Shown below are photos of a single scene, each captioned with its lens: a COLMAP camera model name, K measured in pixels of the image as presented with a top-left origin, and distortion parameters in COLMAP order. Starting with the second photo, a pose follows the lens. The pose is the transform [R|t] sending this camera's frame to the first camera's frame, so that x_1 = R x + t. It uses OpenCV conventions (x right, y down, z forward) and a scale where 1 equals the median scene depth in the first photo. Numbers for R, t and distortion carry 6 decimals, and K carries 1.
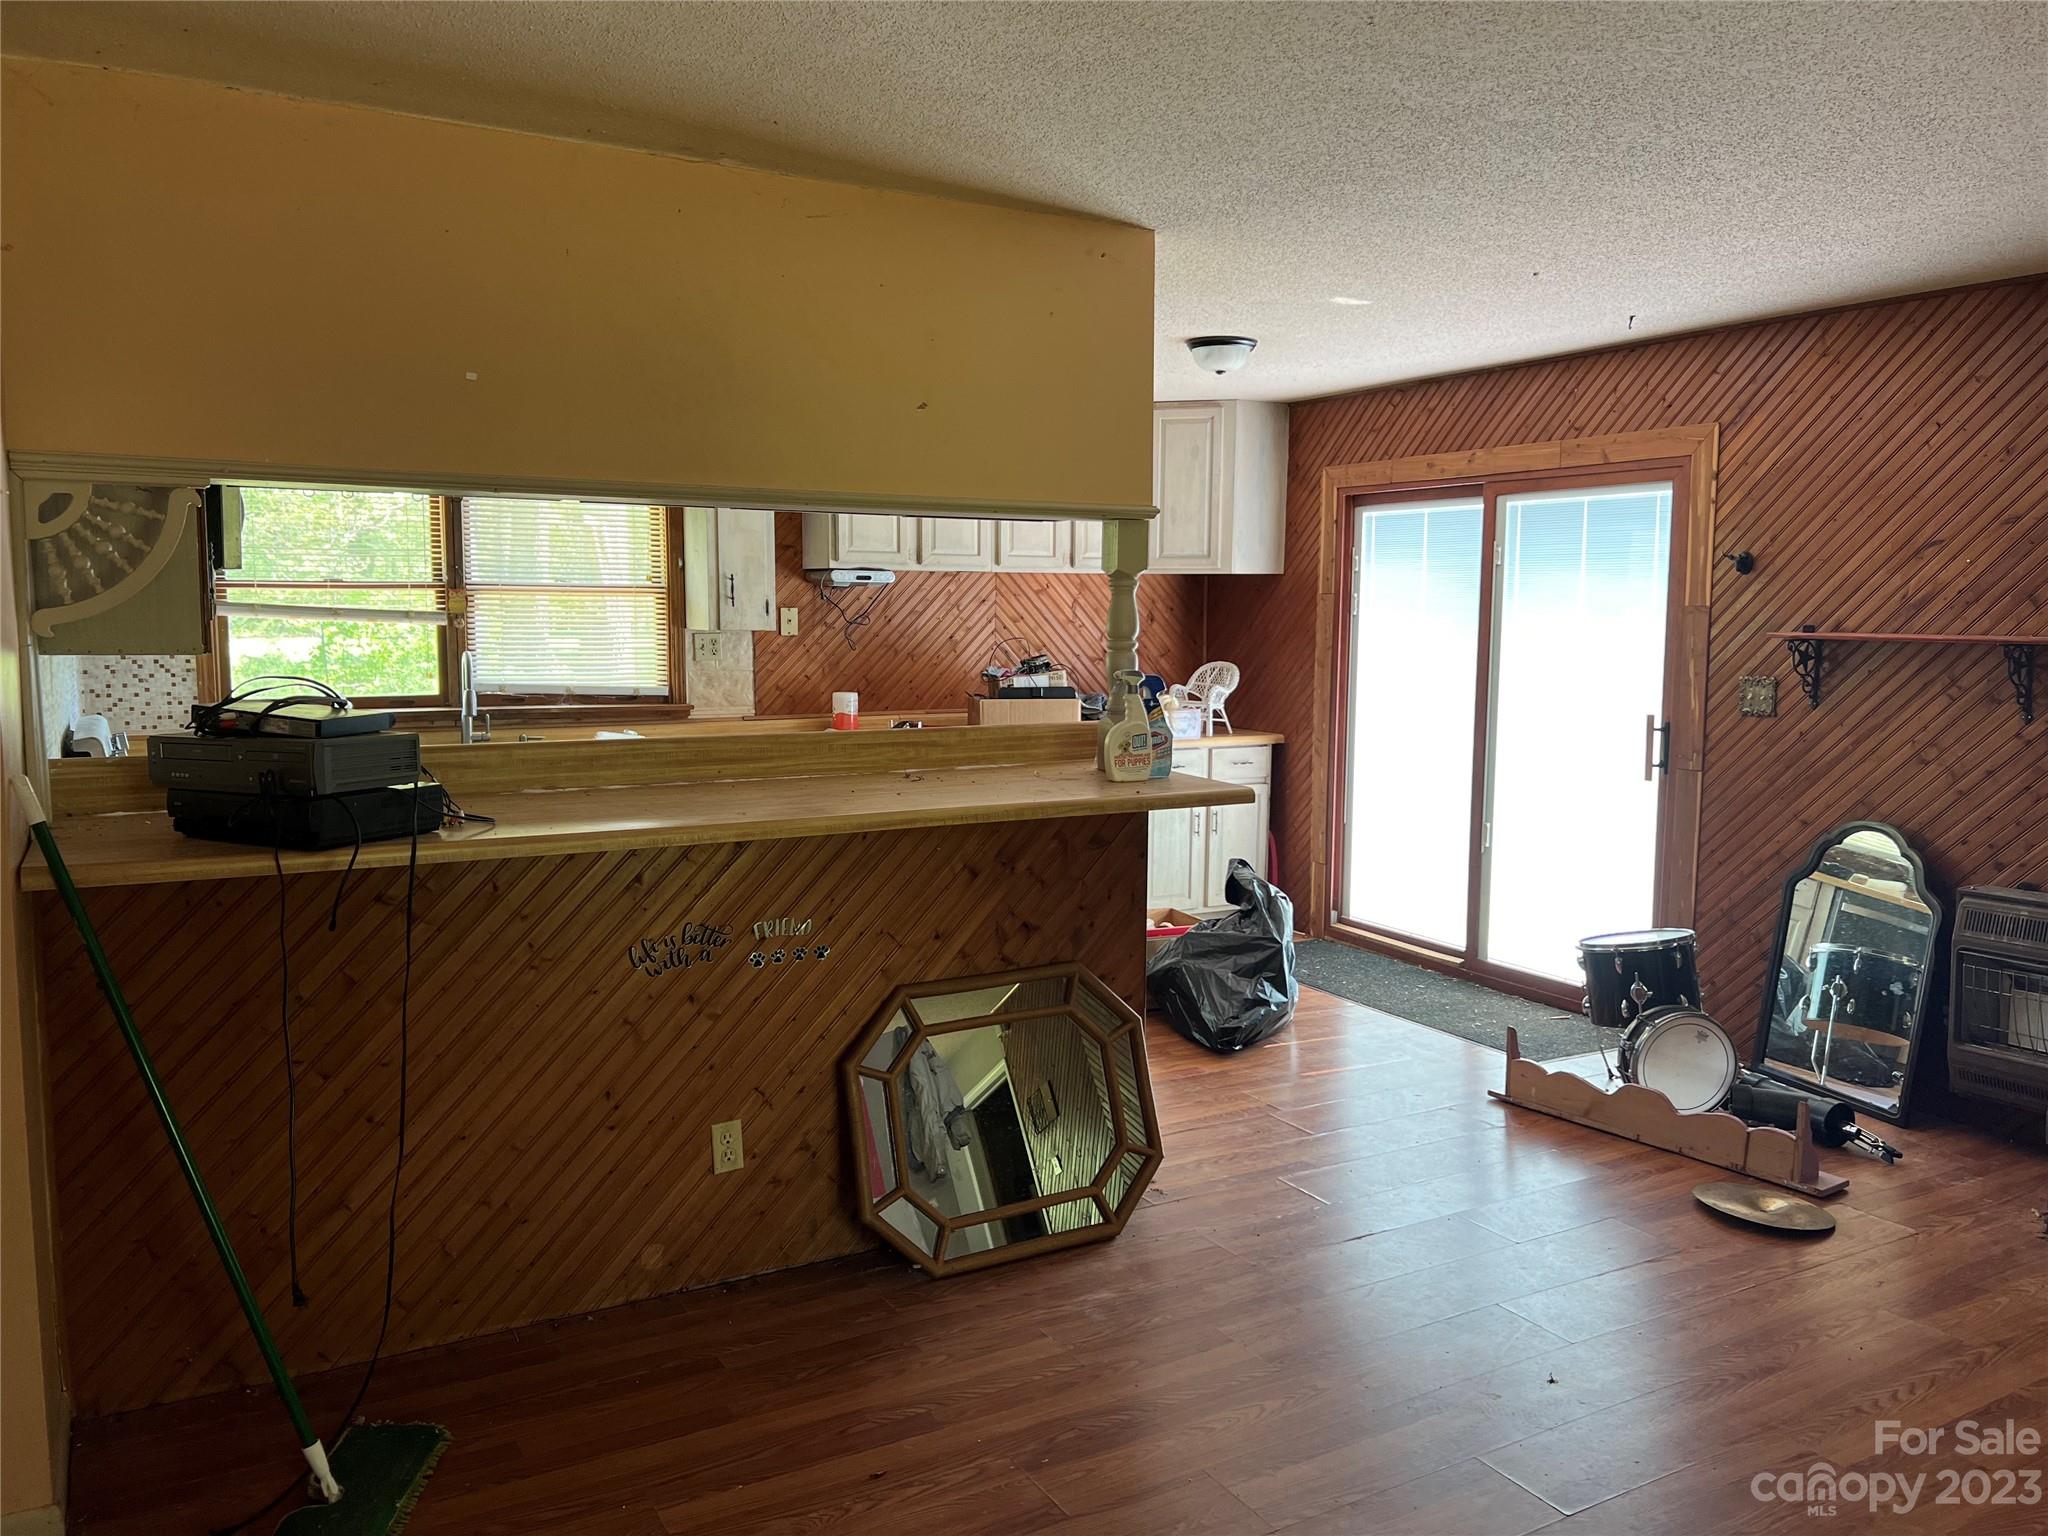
lens RADIAL K [[1541.8, 0, 1019.1], [0, 1541.8, 763.2], [0, 0, 1]] dist [0.066630, -0.080454]
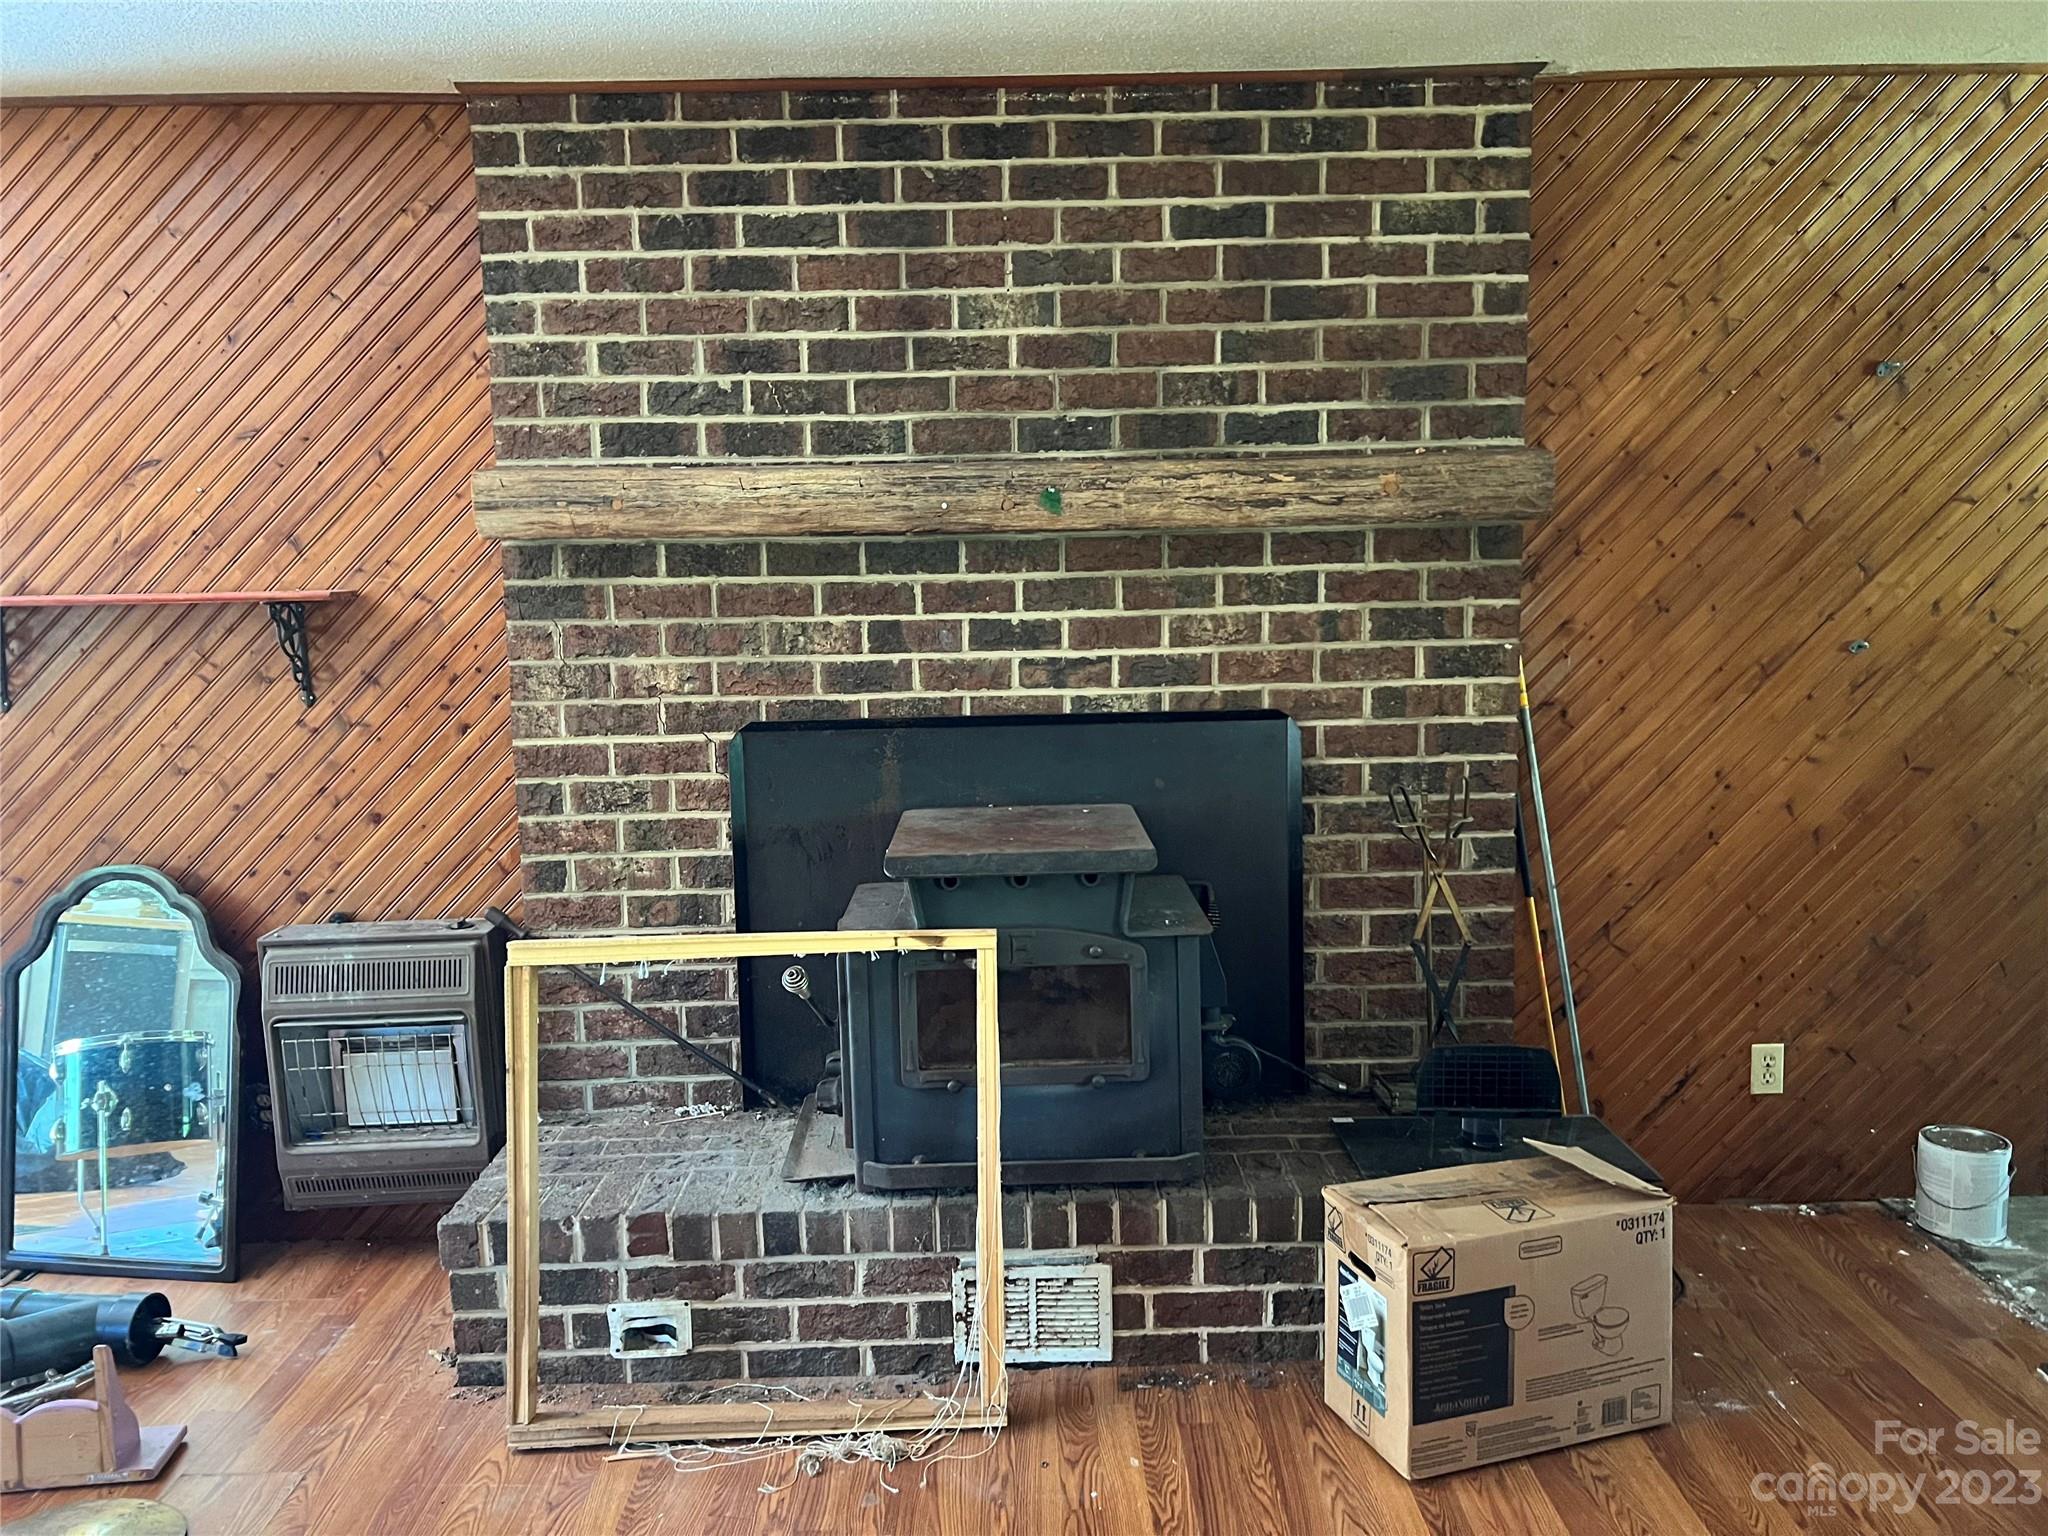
lens RADIAL K [[1541.8, 0, 1021.6], [0, 1541.8, 767.7], [0, 0, 1]] dist [0.066630, -0.080454]
pose [[0.486666, -0.123805, 0.864771, 0.151717], [0.113402, 0.990484, 0.077984, -0.015268], [-0.866196, 0.060115, 0.496075, 0.318807]]
